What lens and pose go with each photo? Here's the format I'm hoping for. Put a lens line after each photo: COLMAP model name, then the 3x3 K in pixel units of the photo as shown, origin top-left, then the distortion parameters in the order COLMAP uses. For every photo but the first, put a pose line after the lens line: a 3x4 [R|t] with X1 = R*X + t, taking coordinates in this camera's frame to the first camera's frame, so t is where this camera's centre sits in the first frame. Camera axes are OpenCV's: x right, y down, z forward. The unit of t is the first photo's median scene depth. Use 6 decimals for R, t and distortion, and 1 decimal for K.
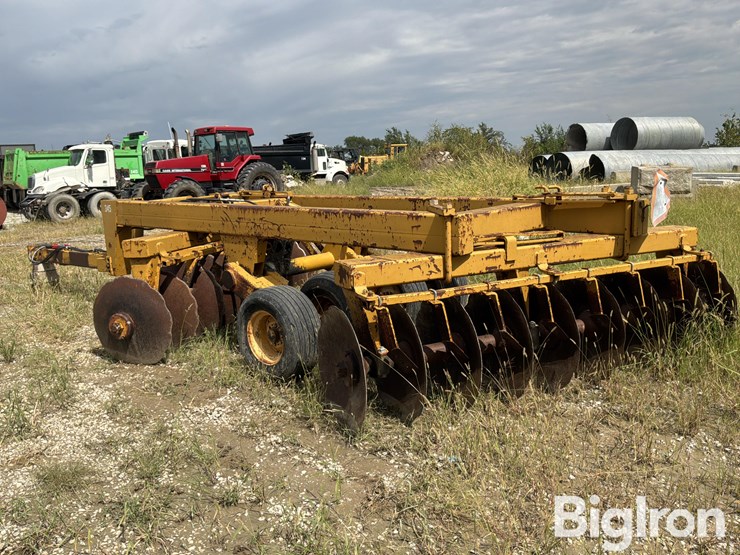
lens RADIAL K [[618.0, 0, 369.8], [0, 618.0, 293.7], [0, 0, 1]] dist [0.102576, -0.182651]
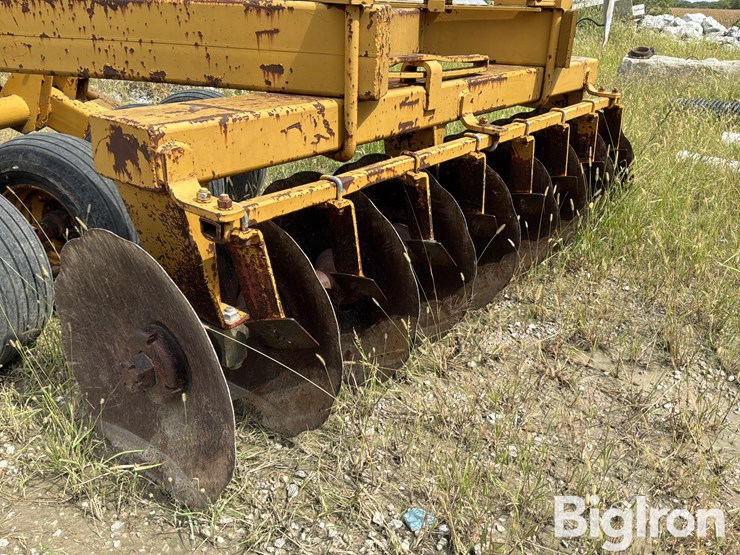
lens RADIAL K [[618.0, 0, 370.0], [0, 618.0, 283.6], [0, 0, 1]] dist [0.102576, -0.182651]
pose [[0.883677, -0.136814, 0.447658, -0.070221], [0.035566, 0.973193, 0.227222, -0.024818], [-0.466745, -0.184869, 0.864854, 0.424060]]
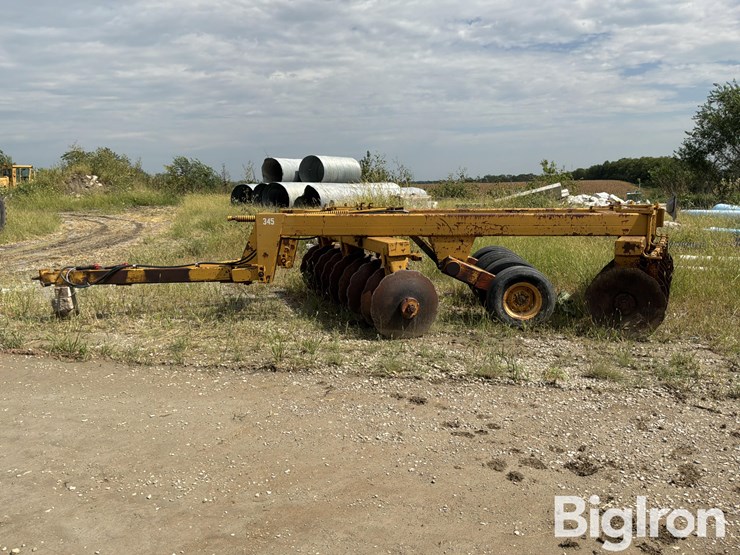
lens RADIAL K [[618.0, 0, 367.1], [0, 618.0, 284.4], [0, 0, 1]] dist [0.102576, -0.182651]
pose [[0.794327, -0.070441, 0.603392, -1.242902], [0.106423, 0.994030, -0.024055, 0.025789], [-0.598096, 0.083323, 0.797082, 0.037796]]
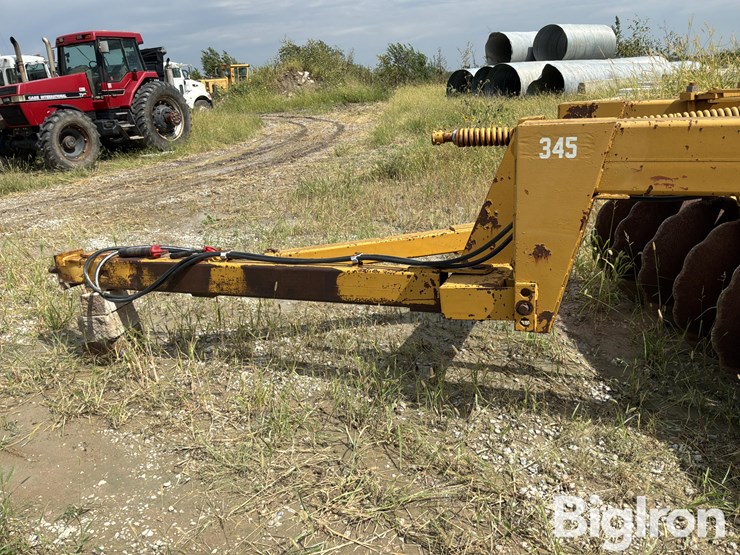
lens RADIAL K [[618.0, 0, 380.5], [0, 618.0, 282.3], [0, 0, 1]] dist [0.102576, -0.182651]
pose [[0.943405, -0.124926, 0.307215, -0.817369], [0.096276, 0.989612, 0.106770, -0.142951], [-0.317362, -0.071150, 0.945632, 0.916609]]
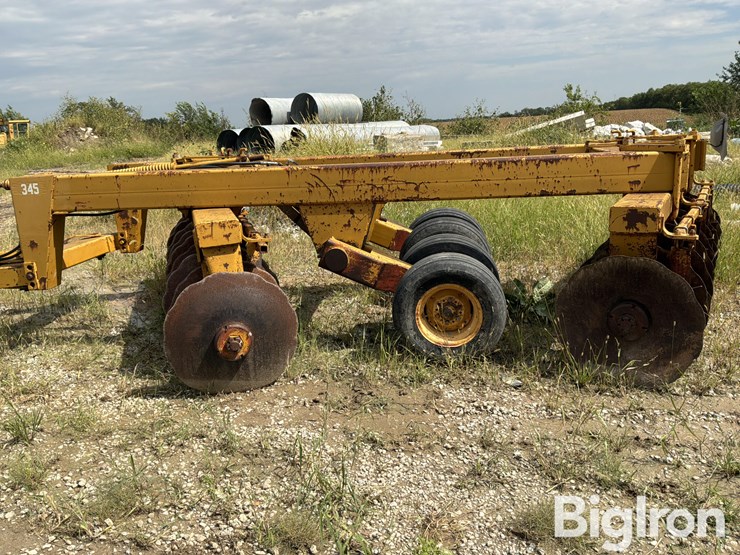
lens RADIAL K [[618.0, 0, 369.0], [0, 618.0, 279.0], [0, 0, 1]] dist [0.102576, -0.182651]
pose [[0.823466, -0.144489, 0.548659, -0.655277], [0.139650, 0.988896, 0.050829, -0.033454], [-0.549911, 0.034765, 0.834499, 0.328207]]
